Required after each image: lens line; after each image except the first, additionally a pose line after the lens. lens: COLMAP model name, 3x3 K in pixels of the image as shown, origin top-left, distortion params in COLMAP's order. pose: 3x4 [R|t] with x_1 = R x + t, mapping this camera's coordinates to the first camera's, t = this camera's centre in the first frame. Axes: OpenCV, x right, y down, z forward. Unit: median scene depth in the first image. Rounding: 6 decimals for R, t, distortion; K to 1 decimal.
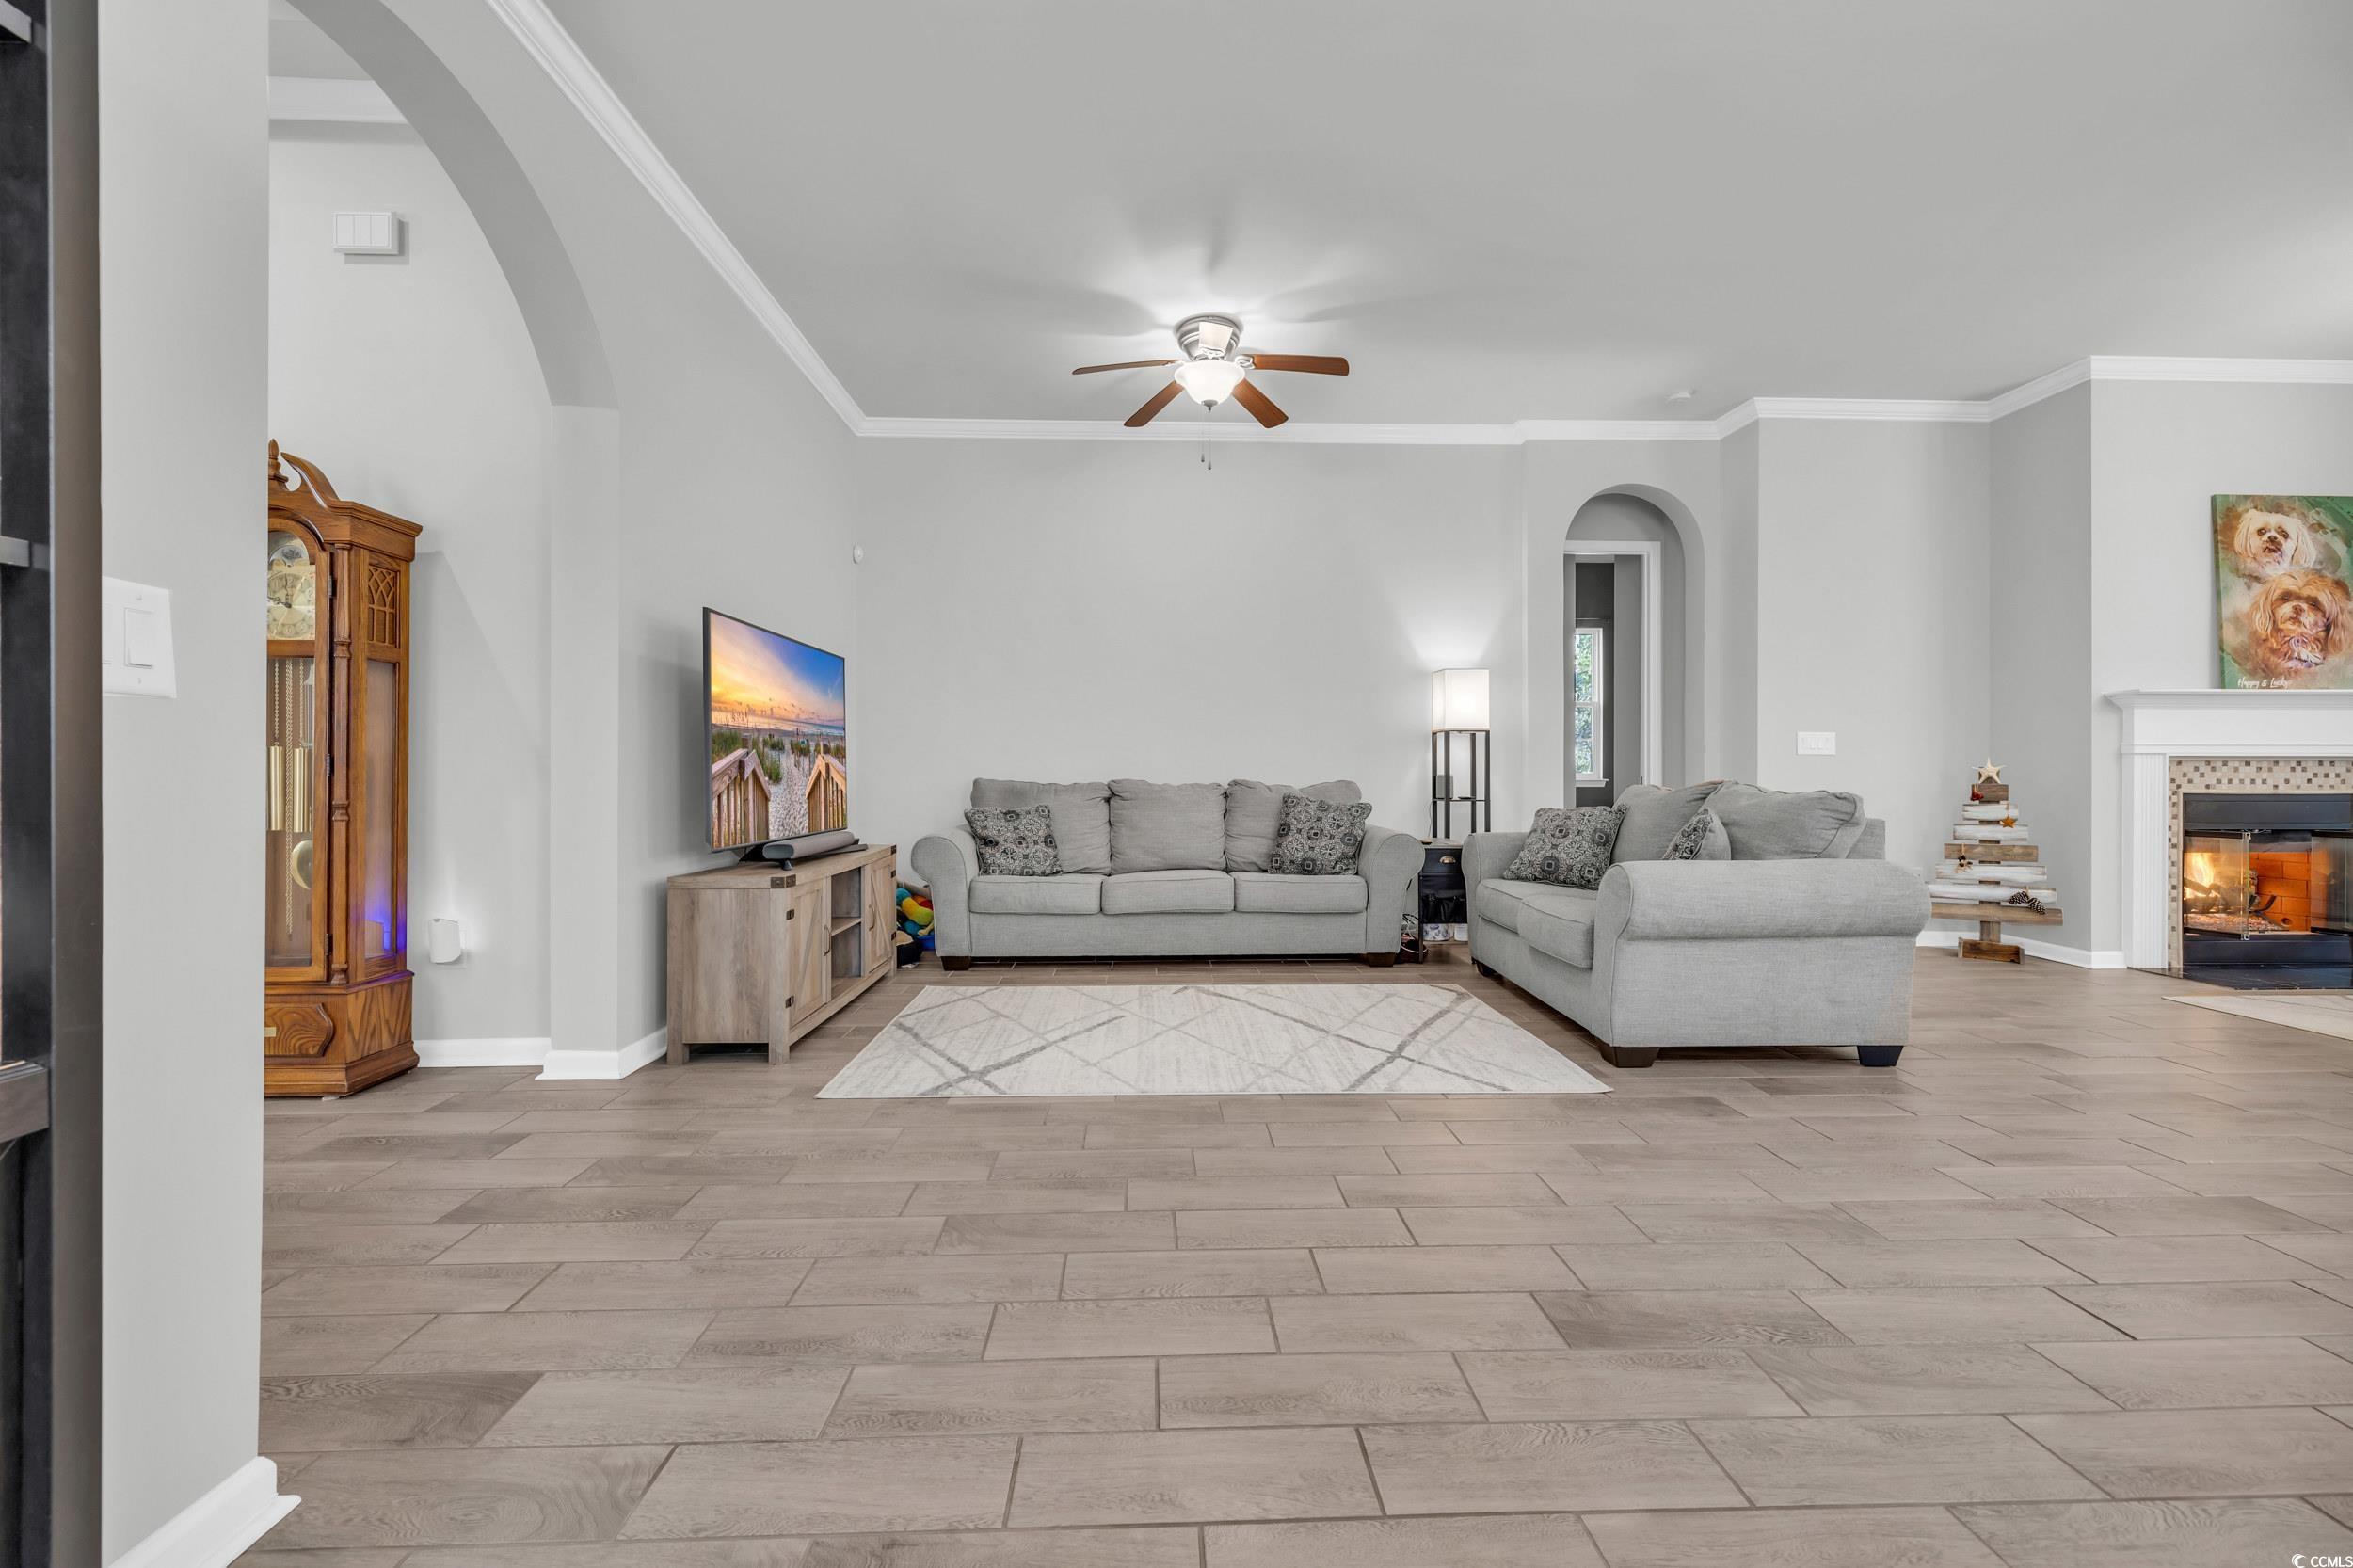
lens RADIAL K [[986.9, 0, 1185.4], [0, 986.9, 782.2], [0, 0, 1]] dist [0.000920, 0.000185]
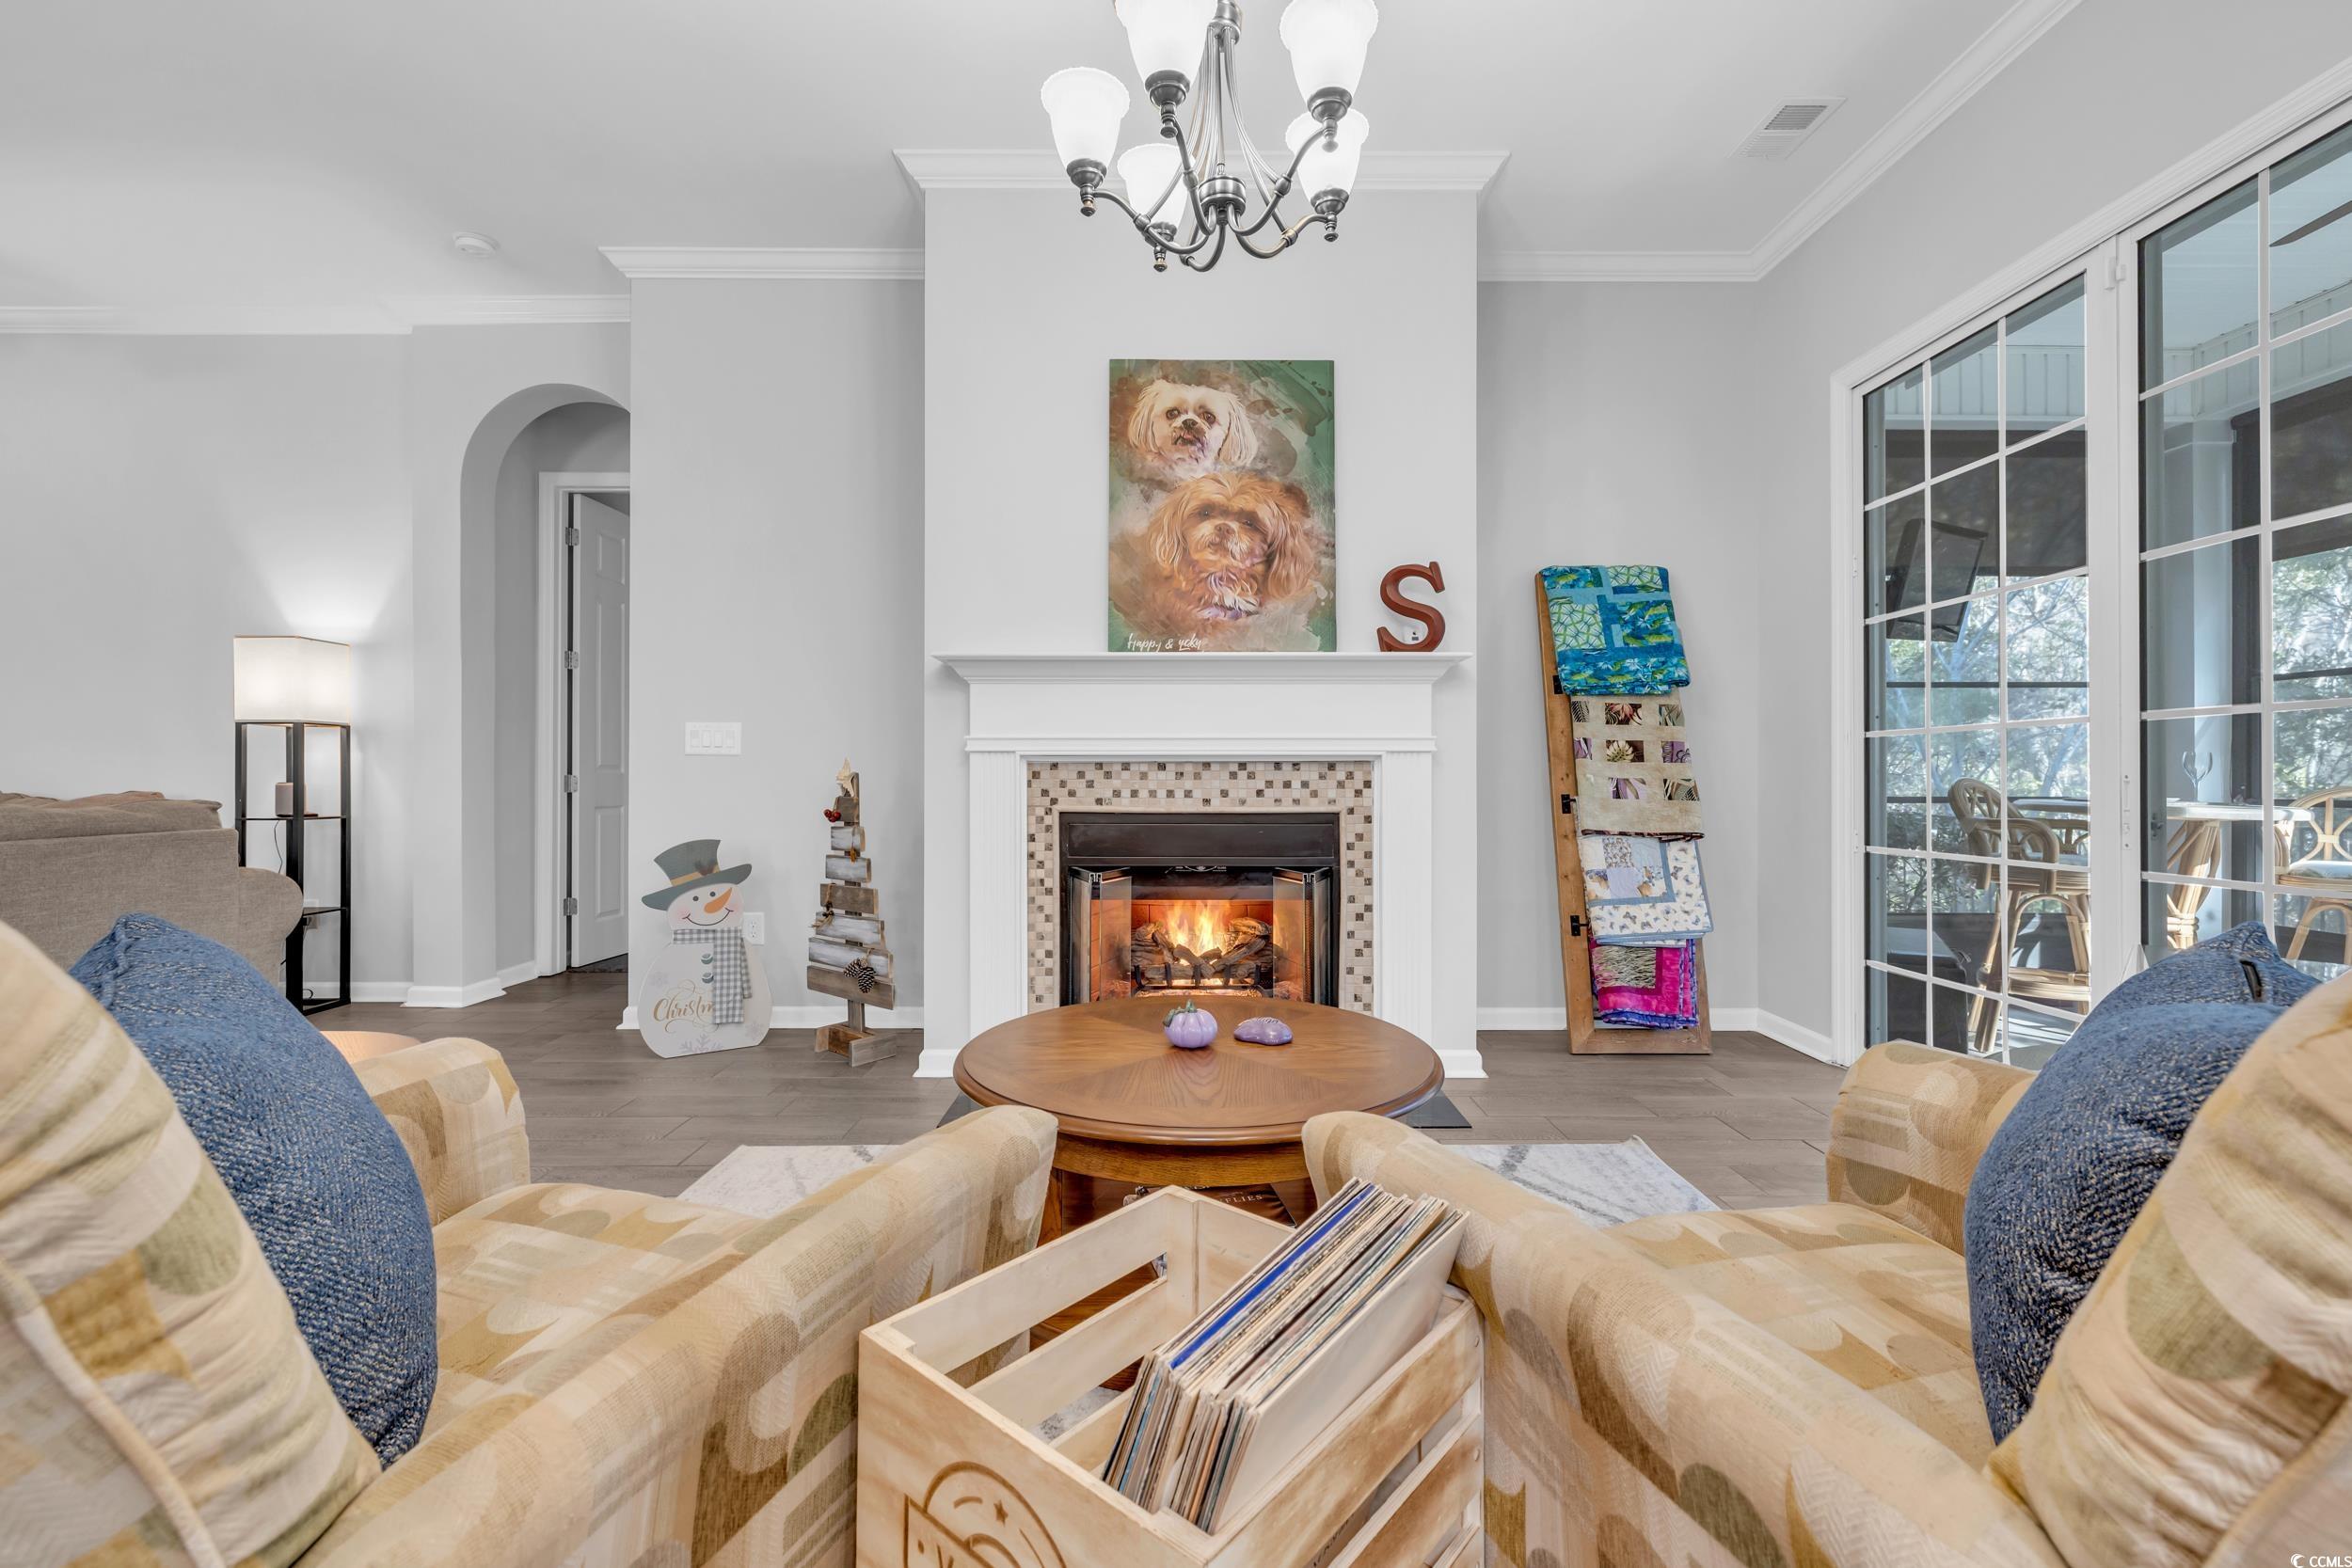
lens RADIAL K [[986.4, 0, 1175.4], [0, 986.4, 780.7], [0, 0, 1]] dist [0.000920, 0.000185]
pose [[0.999578, -0.000172, -0.029056, 1.105952], [-0.000144, 0.999941, -0.010887, -0.002260], [0.029056, 0.010887, 0.999519, 0.346589]]
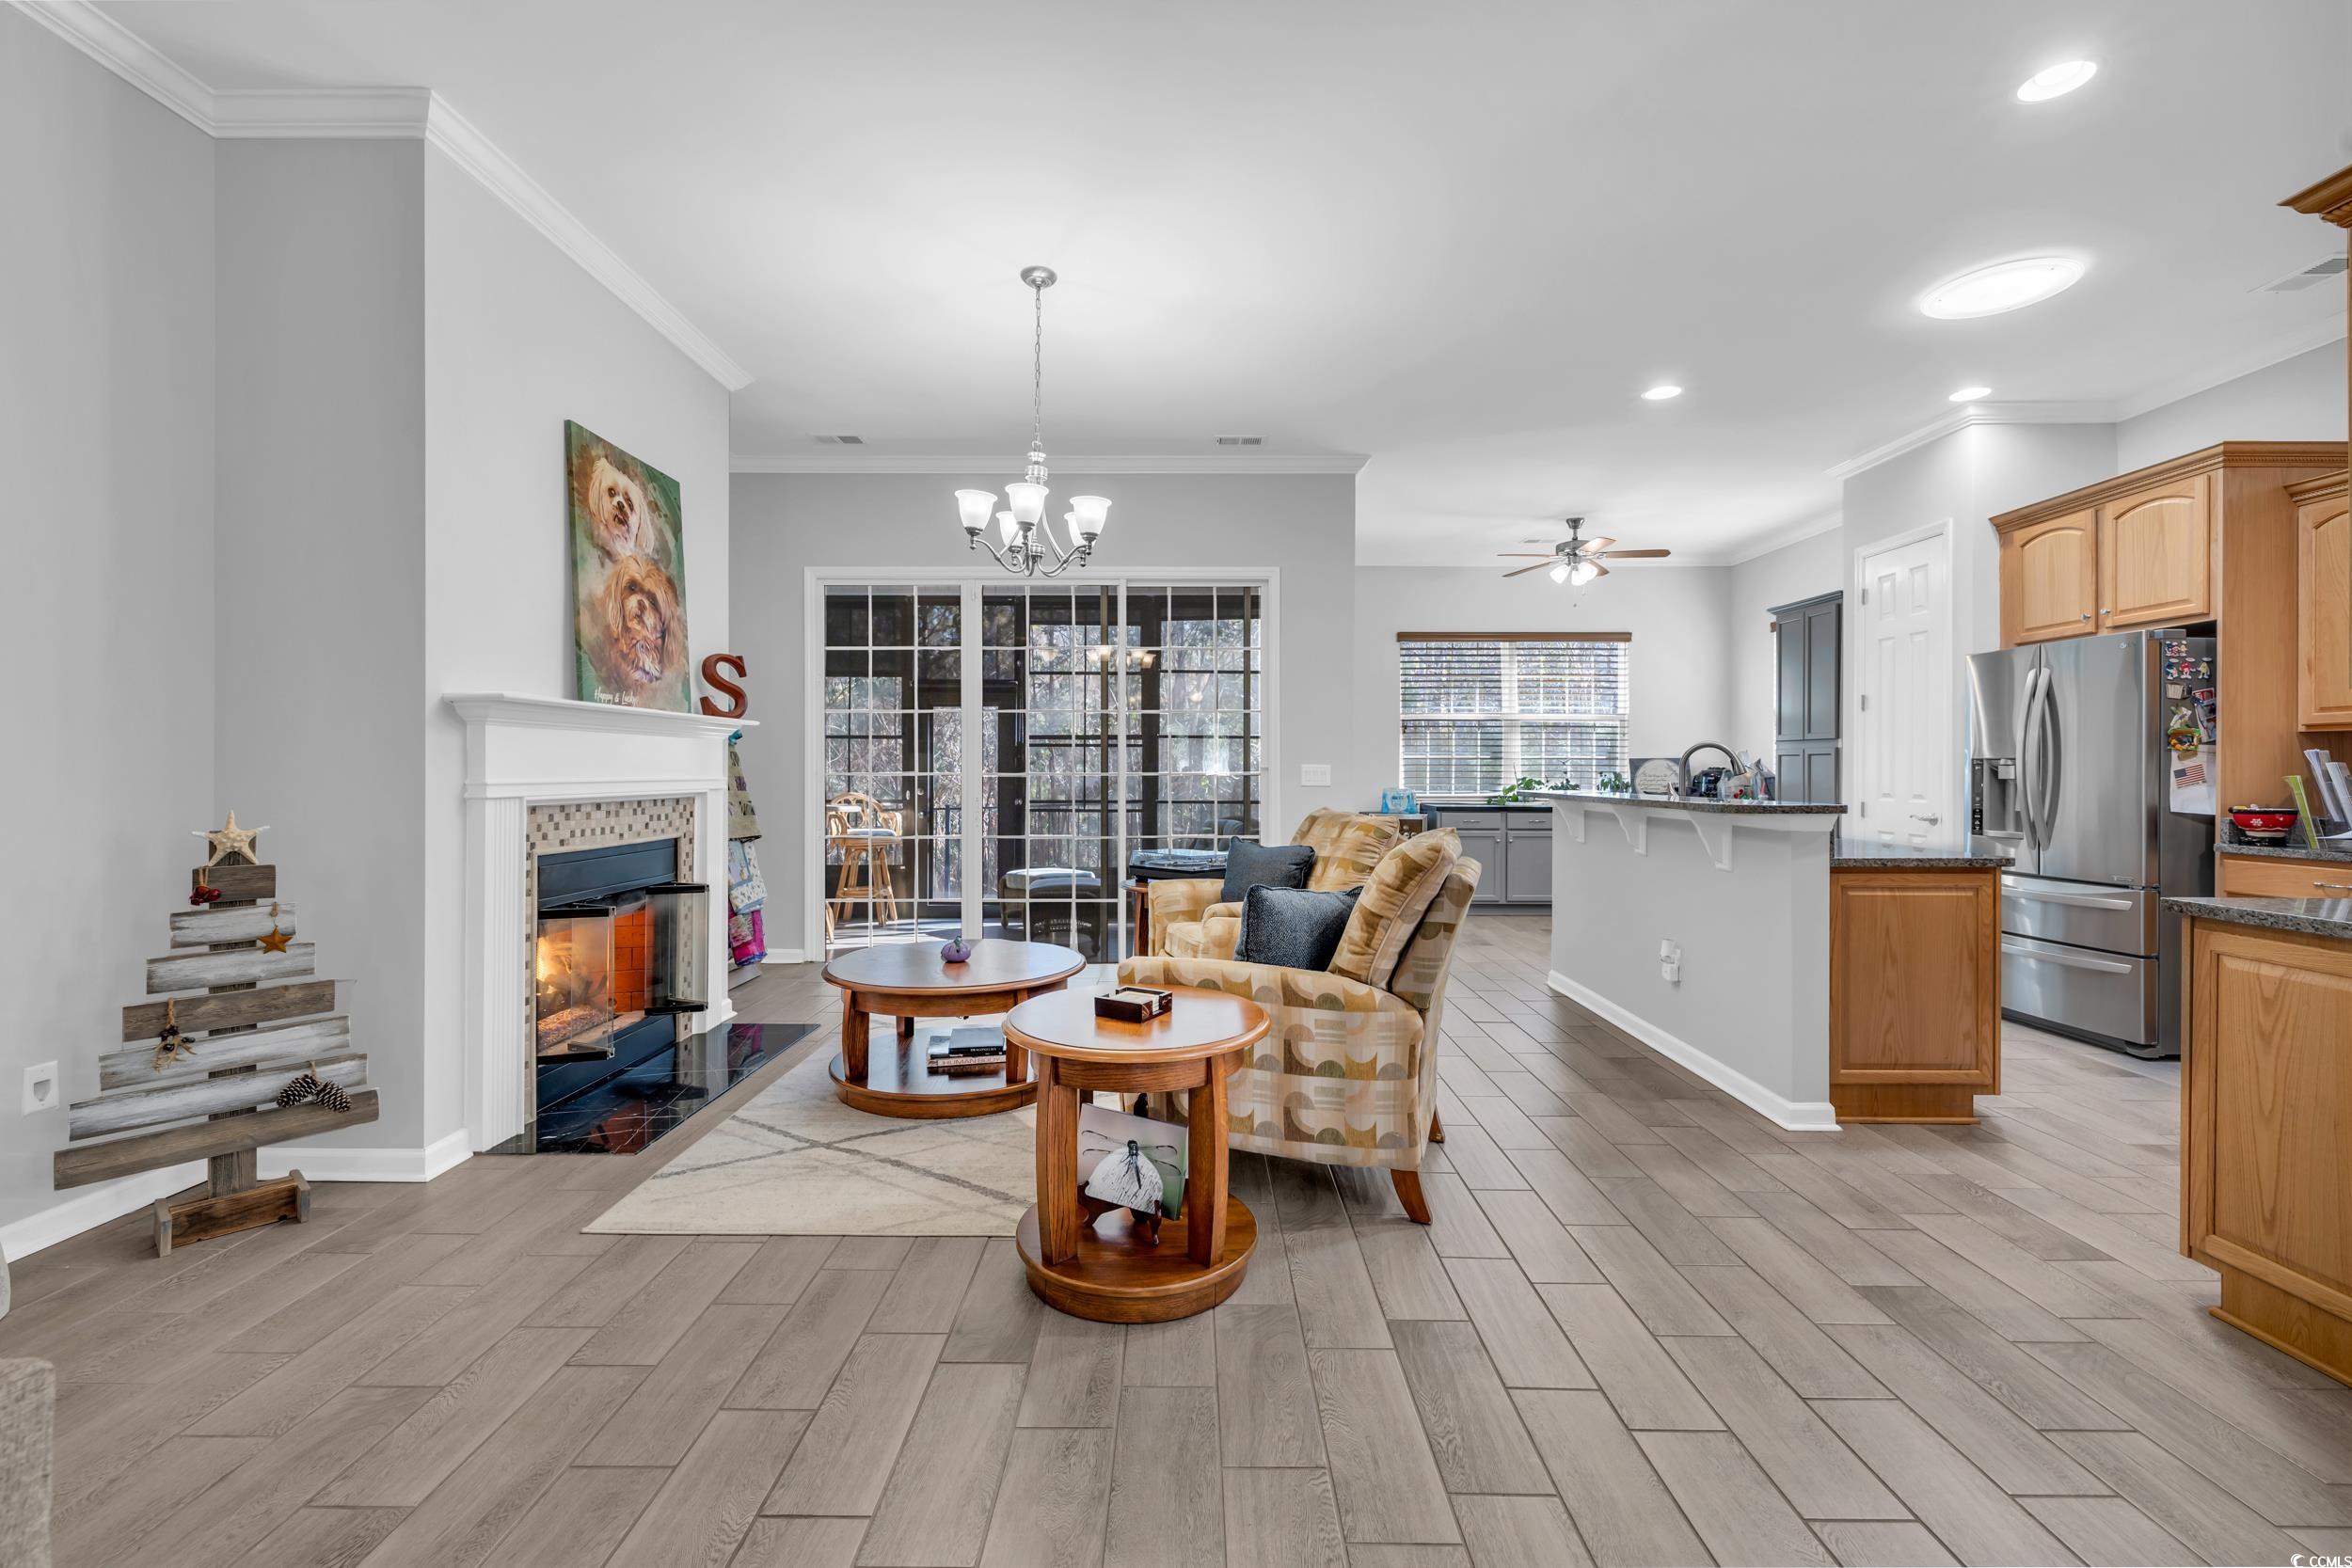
lens RADIAL K [[986.4, 0, 1190.0], [0, 986.4, 766.2], [0, 0, 1]] dist [0.000920, 0.000185]
pose [[0.034896, 0.002794, 0.999387, 0.367420], [0.005375, 0.999981, -0.002984, -0.044230], [-0.999377, 0.005476, 0.034880, 0.542289]]
